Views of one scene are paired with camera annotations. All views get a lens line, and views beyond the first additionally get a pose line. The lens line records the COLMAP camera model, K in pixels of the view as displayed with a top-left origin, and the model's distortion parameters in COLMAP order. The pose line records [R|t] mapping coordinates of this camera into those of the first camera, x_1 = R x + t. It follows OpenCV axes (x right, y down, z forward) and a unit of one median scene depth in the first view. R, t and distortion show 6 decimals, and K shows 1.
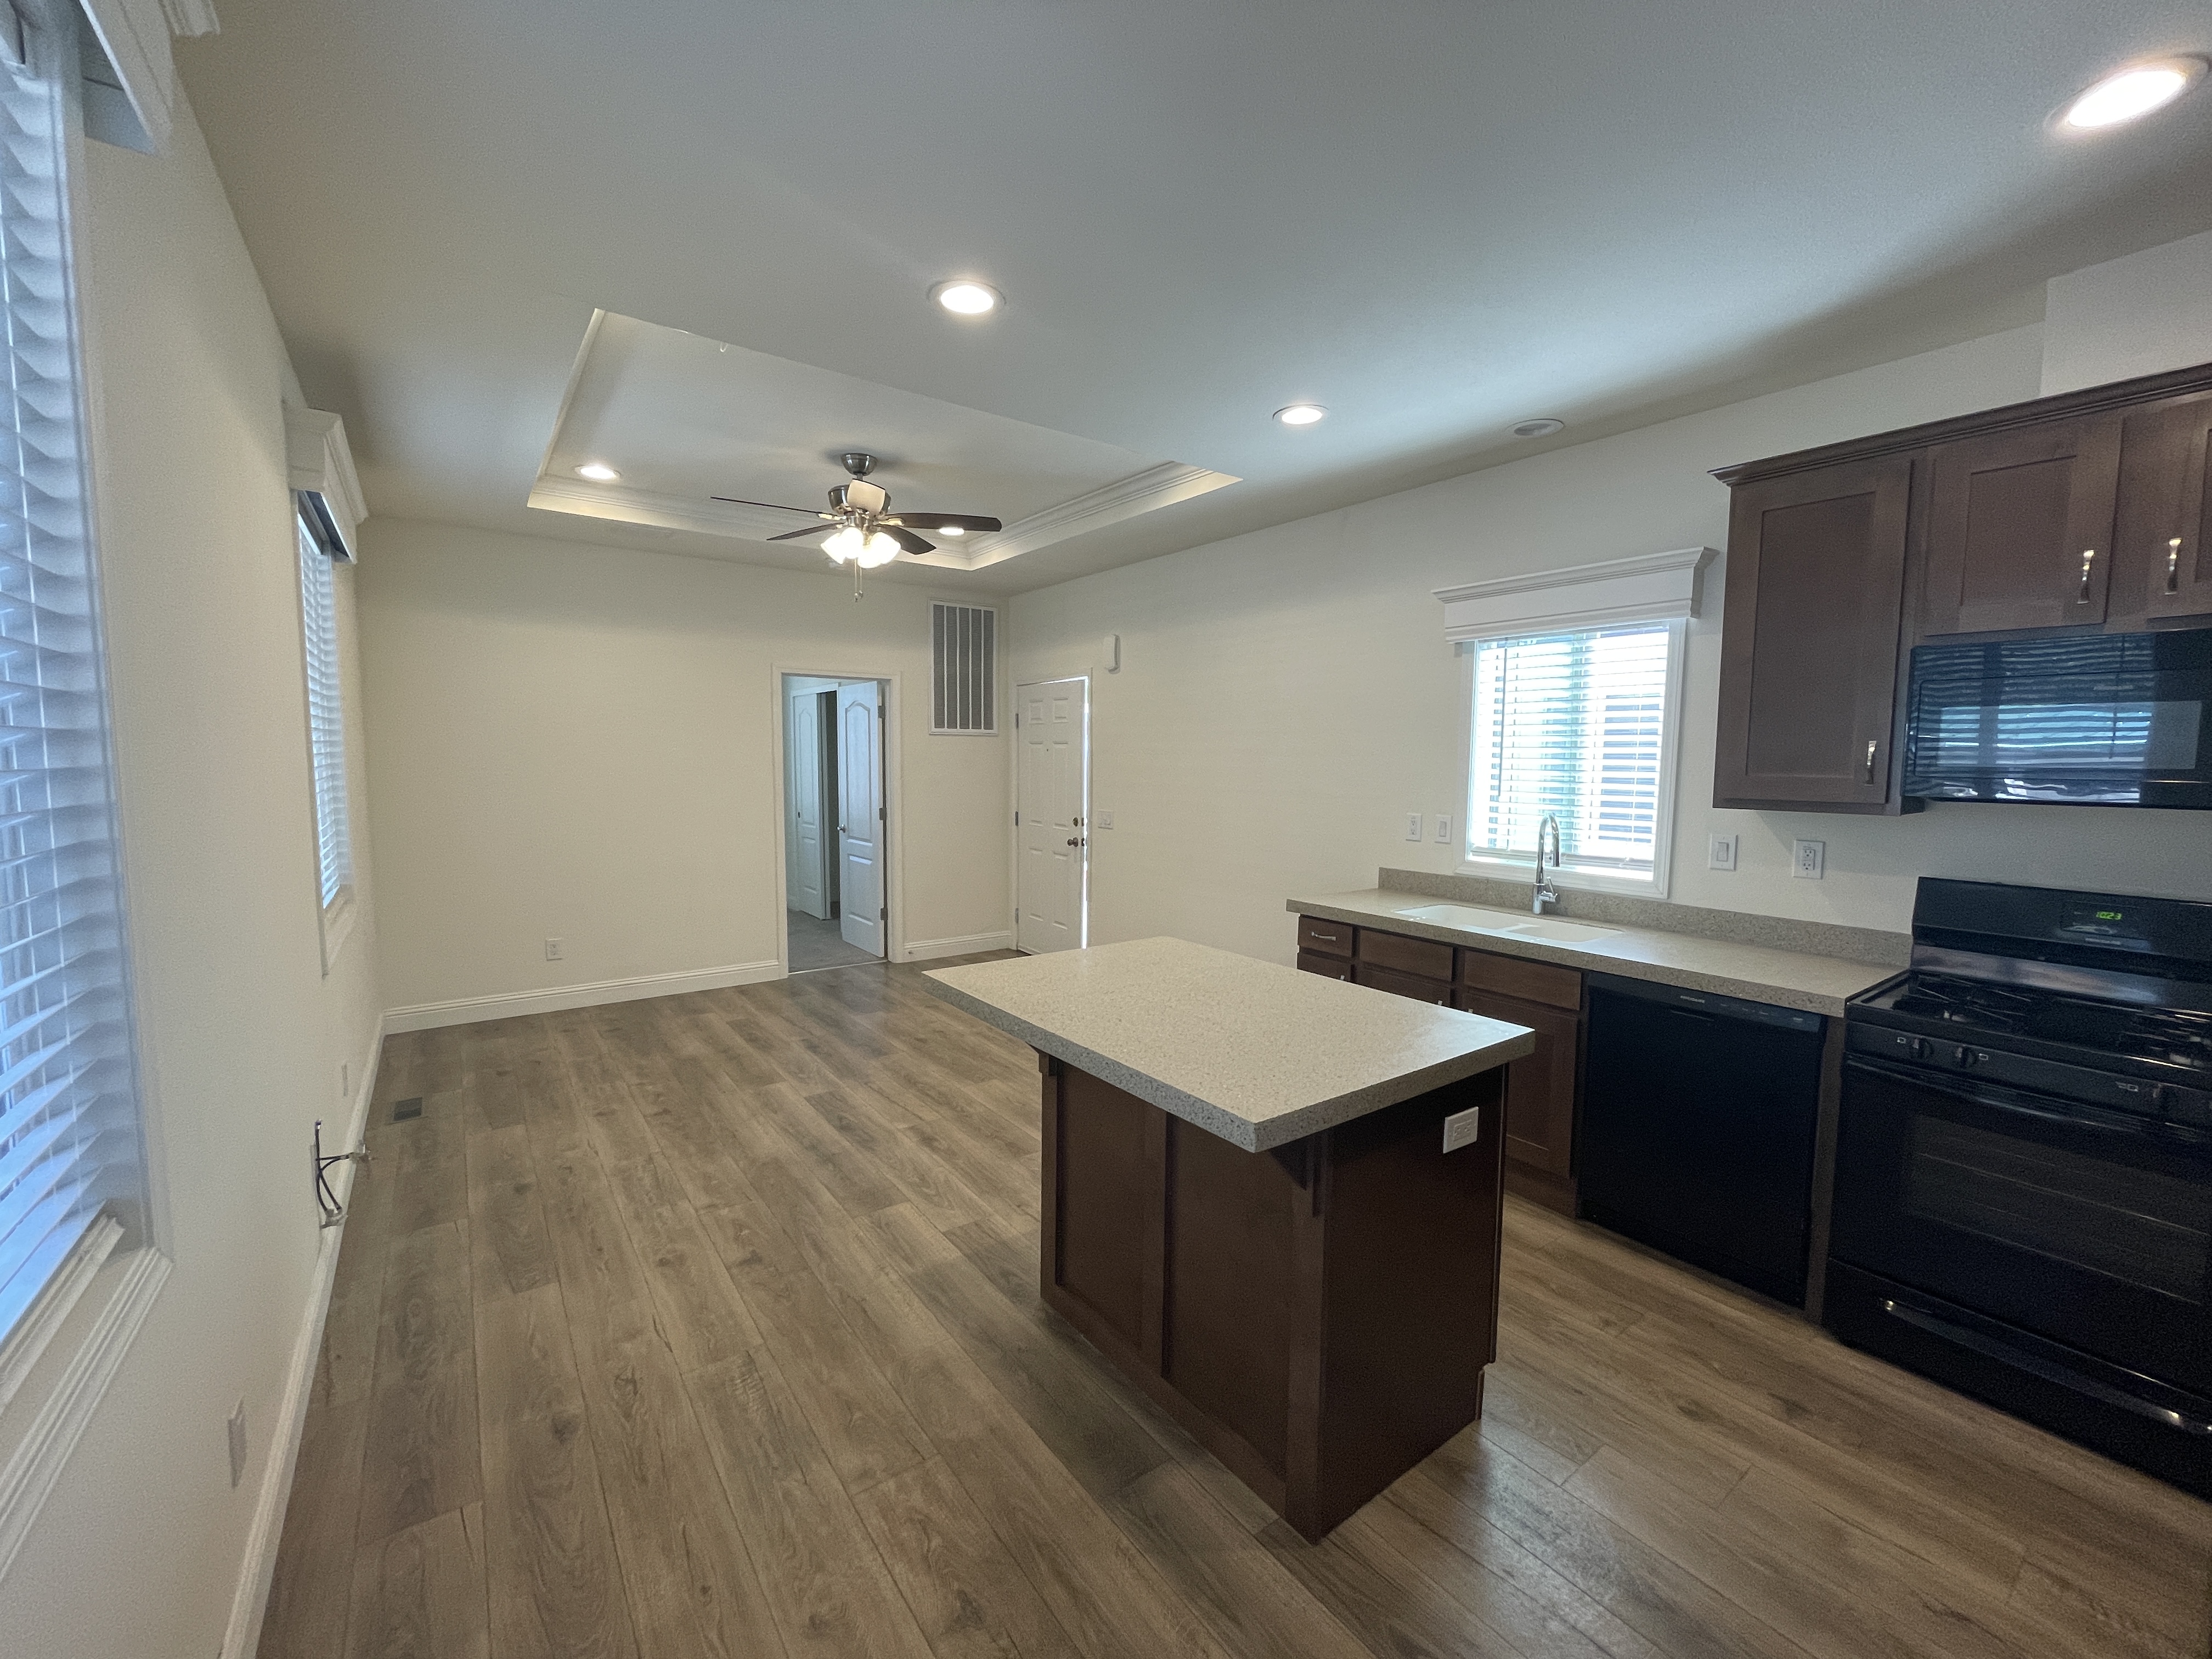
lens RADIAL K [[894.8, 0, 1099.2], [0, 894.8, 834.0], [0, 0, 1]] dist [-0.002789, -0.000845]
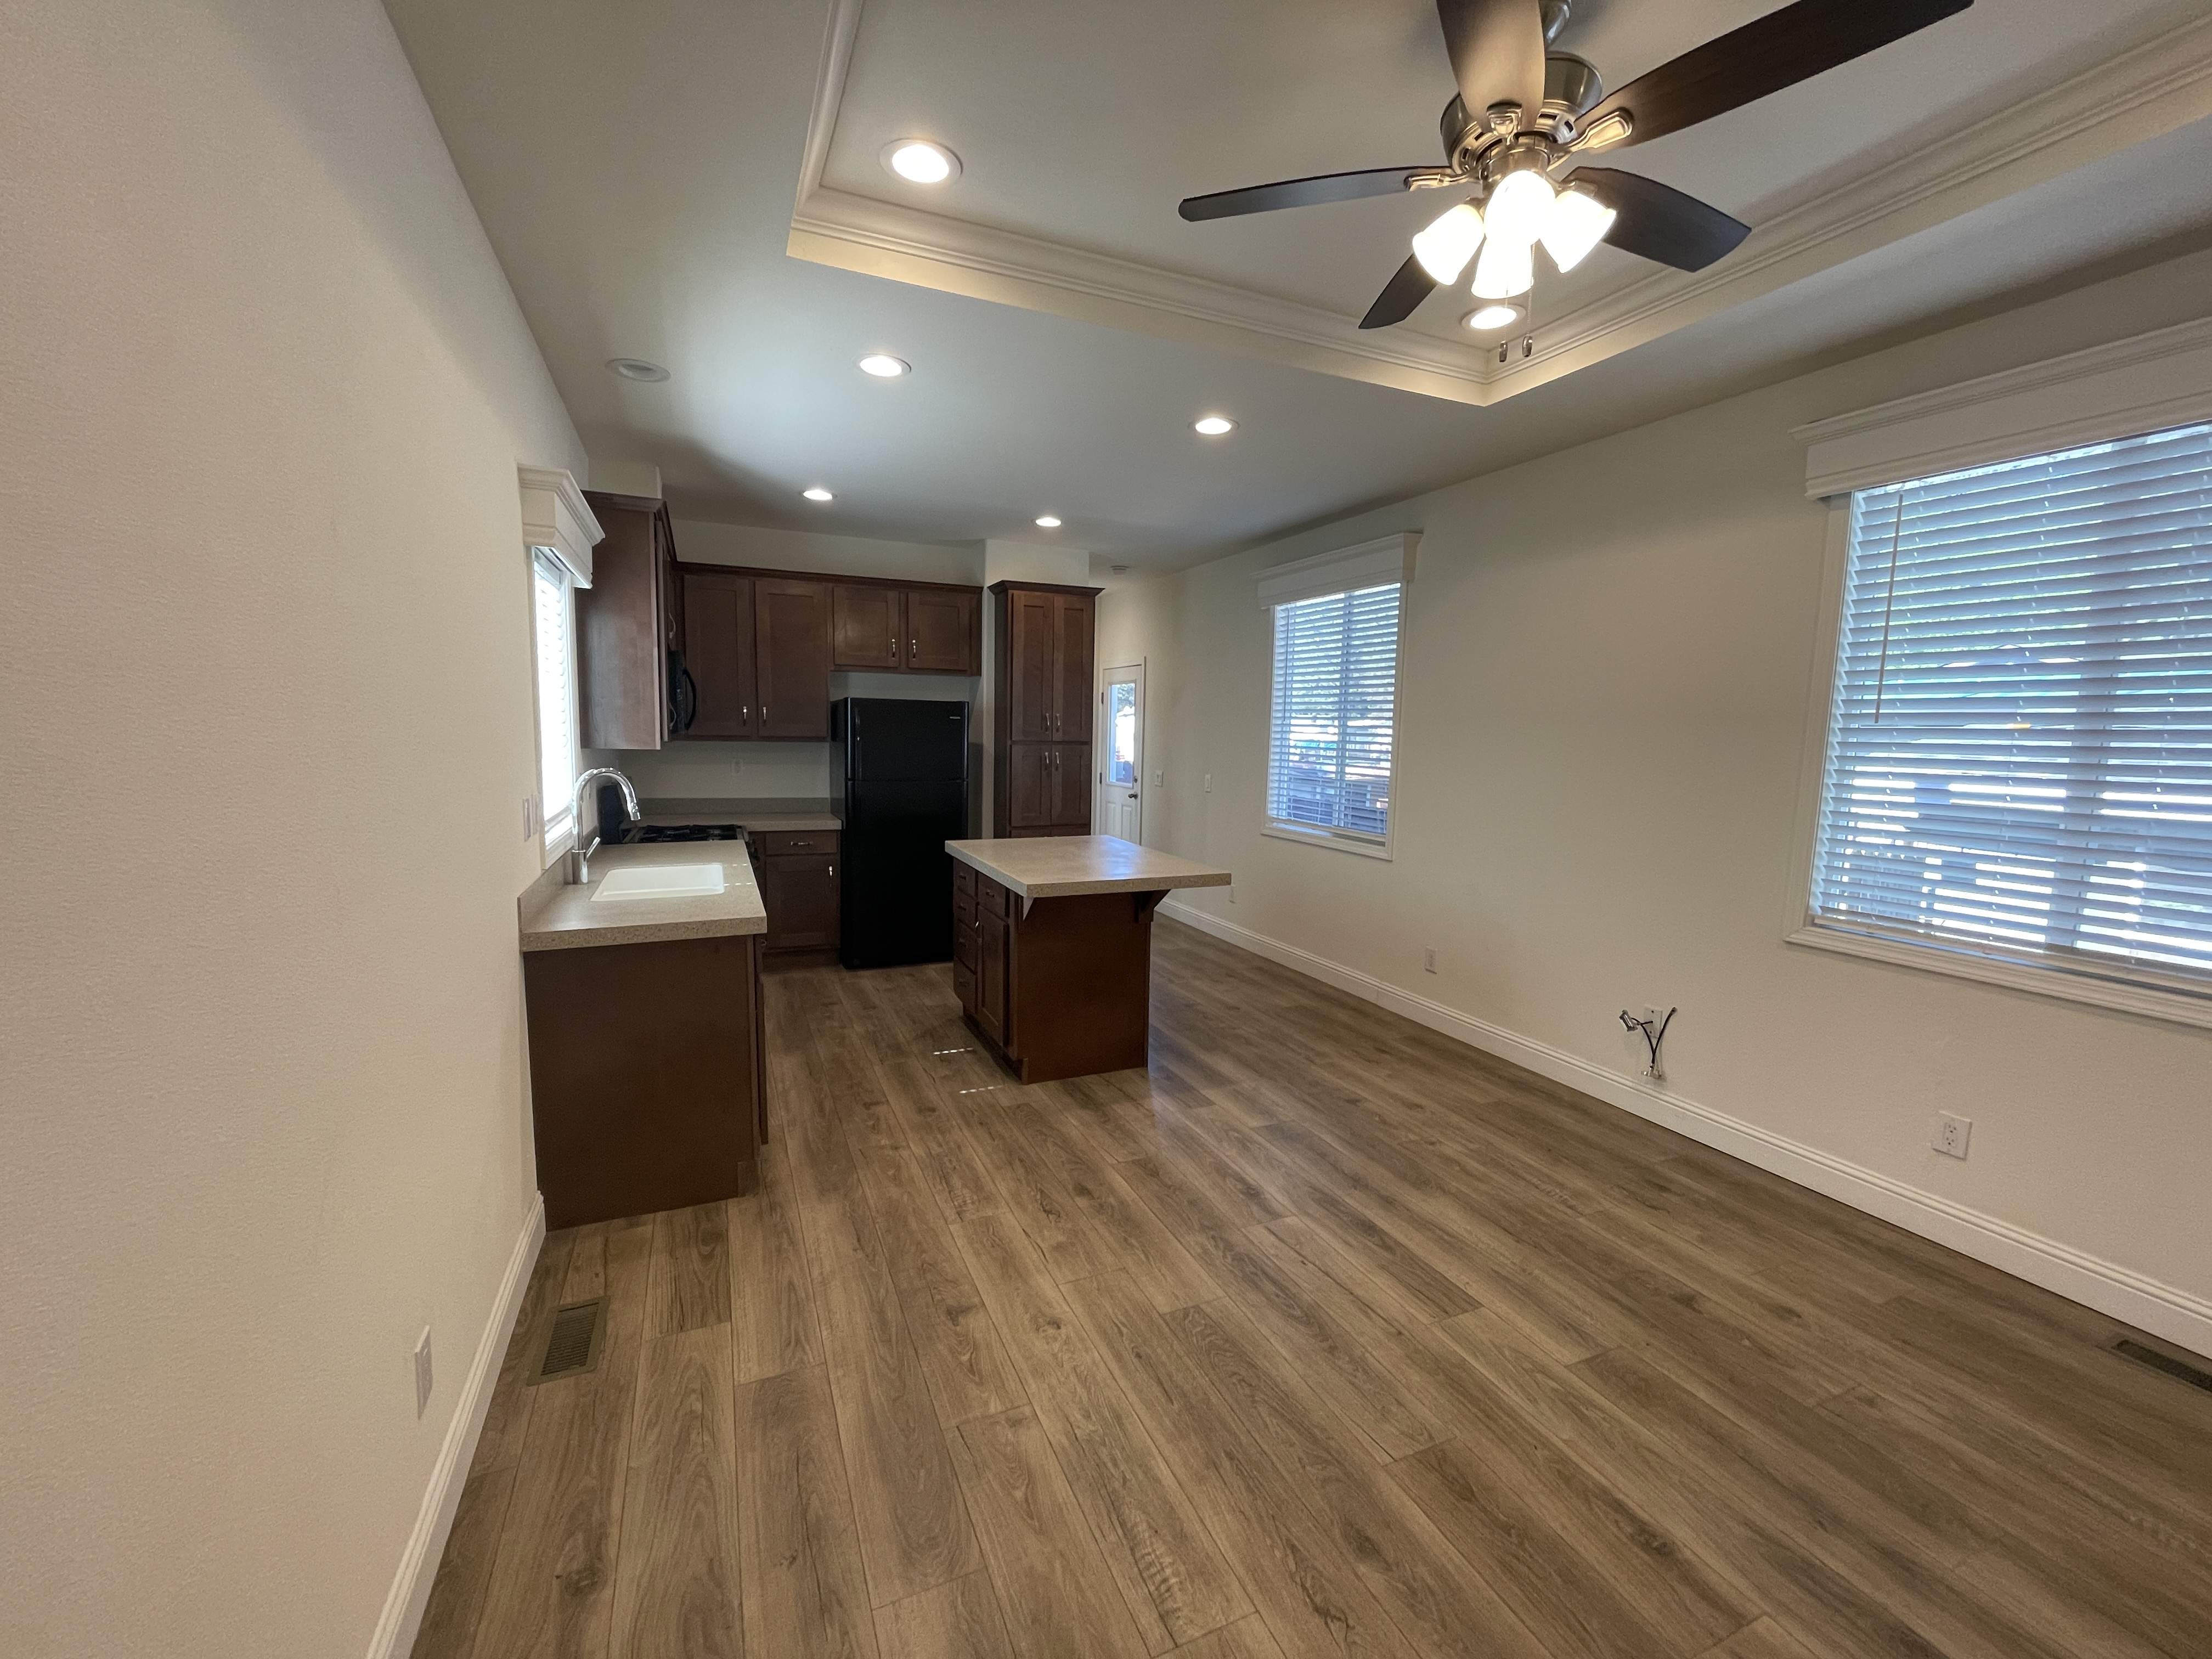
lens RADIAL K [[894.8, 0, 1101.7], [0, 894.8, 821.4], [0, 0, 1]] dist [-0.002789, -0.000845]
pose [[-0.975851, -0.051084, 0.212382, -0.224173], [-0.009995, 0.981695, 0.190198, -0.157522], [-0.218210, 0.183482, -0.958498, 1.838630]]
